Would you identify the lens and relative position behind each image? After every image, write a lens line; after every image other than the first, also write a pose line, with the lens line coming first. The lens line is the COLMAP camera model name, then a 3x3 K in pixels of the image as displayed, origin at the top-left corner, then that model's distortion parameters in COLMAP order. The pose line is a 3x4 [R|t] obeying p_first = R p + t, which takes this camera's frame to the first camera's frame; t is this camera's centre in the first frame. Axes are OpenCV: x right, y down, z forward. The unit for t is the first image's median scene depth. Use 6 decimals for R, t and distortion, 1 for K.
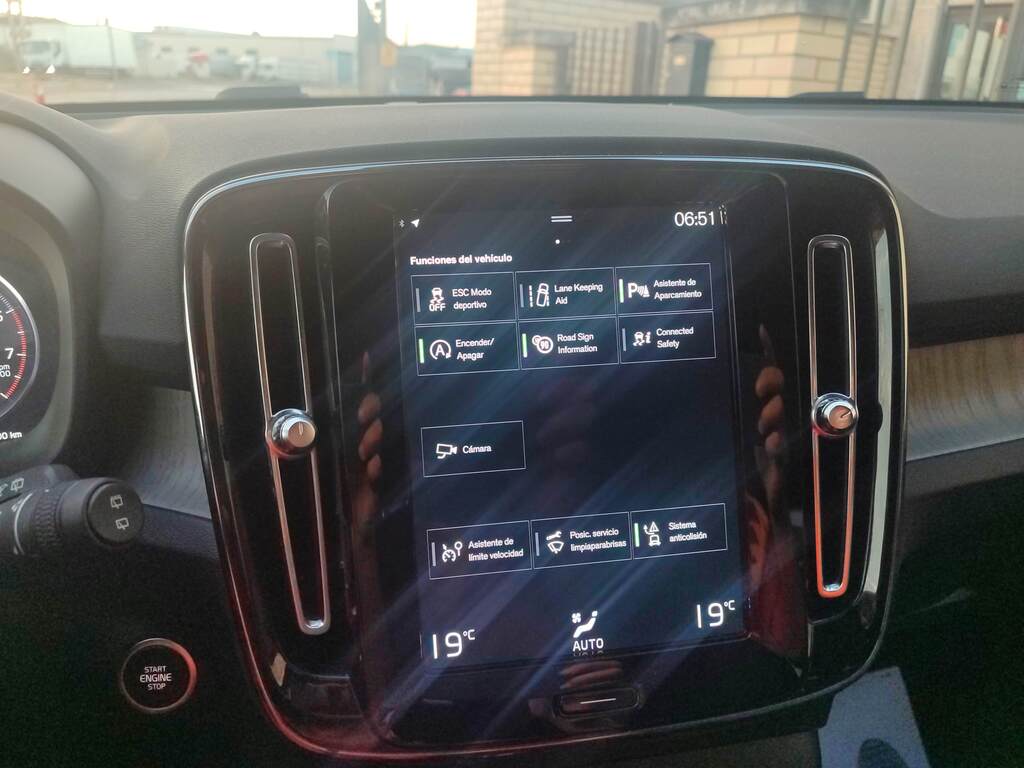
lens RADIAL K [[743.9, 0, 517.8], [0, 743.9, 387.1], [0, 0, 1]] dist [0.004071, -0.006436]
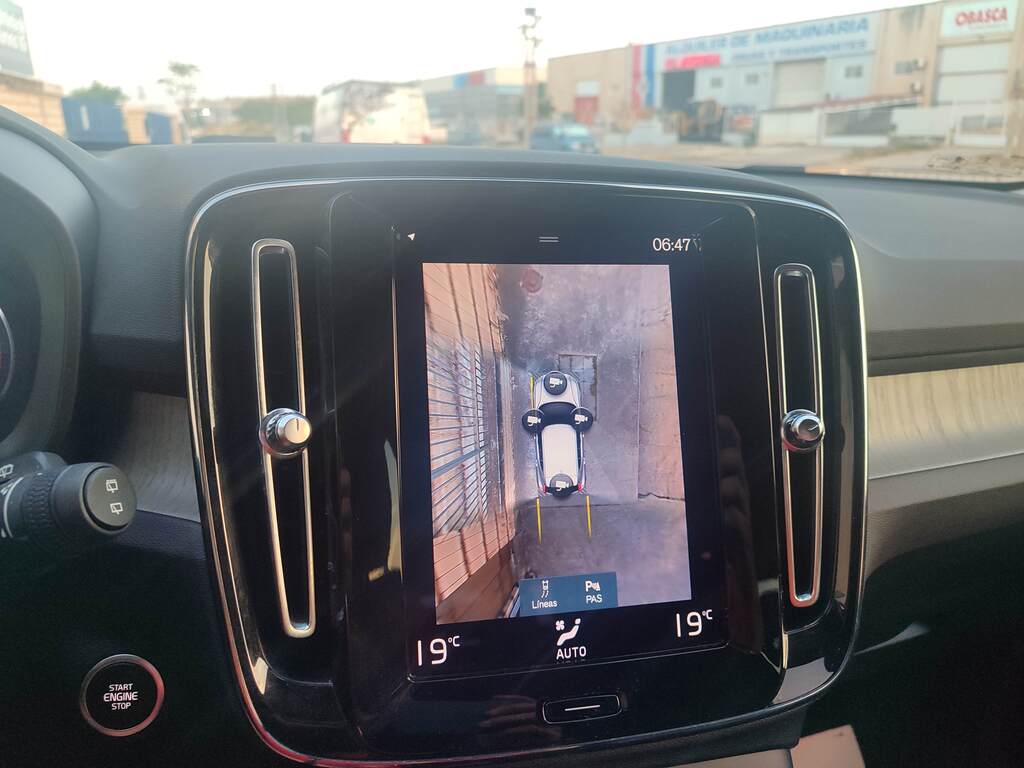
lens RADIAL K [[747.2, 0, 508.6], [0, 747.2, 399.2], [0, 0, 1]] dist [0.000242, -0.003075]
pose [[0.997434, 0.019629, 0.068851, -0.066640], [-0.012599, 0.994798, -0.101083, 0.108391], [-0.070477, 0.099956, 0.992493, -0.031508]]
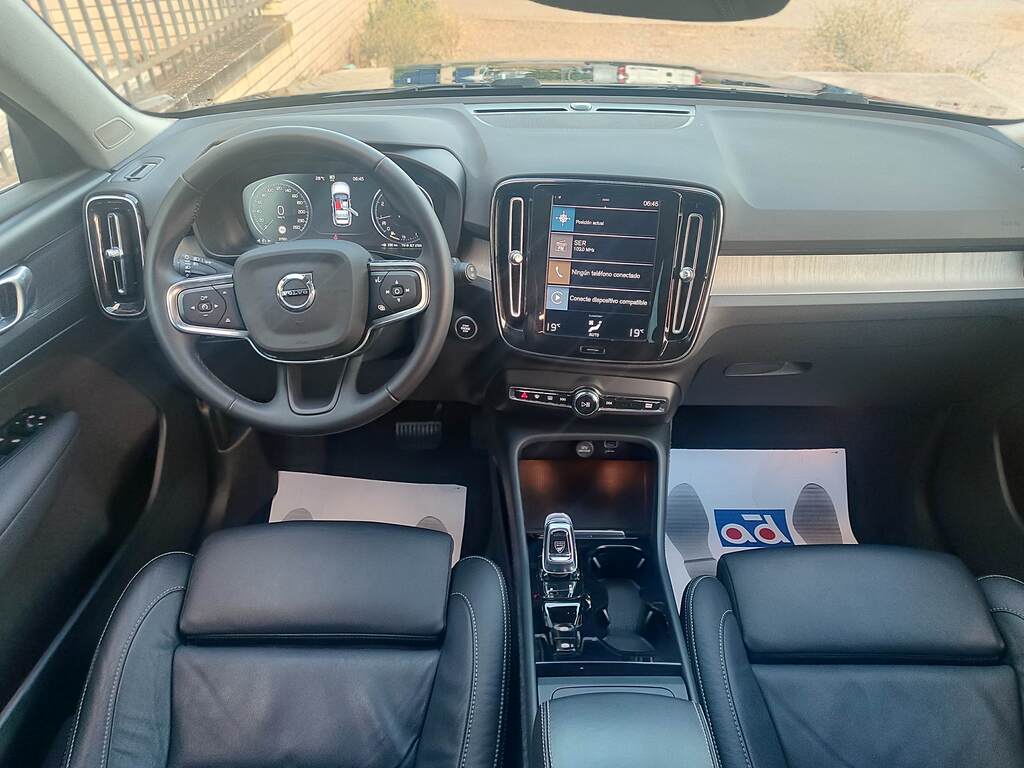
lens RADIAL K [[739.1, 0, 512.0], [0, 739.1, 384.0], [0, 0, 1]] dist [0.015362, -0.009732]
pose [[0.954448, 0.170687, -0.244733, 0.580119], [-0.120583, 0.970907, 0.206881, -0.070918], [0.272925, -0.167947, 0.947262, -2.201097]]
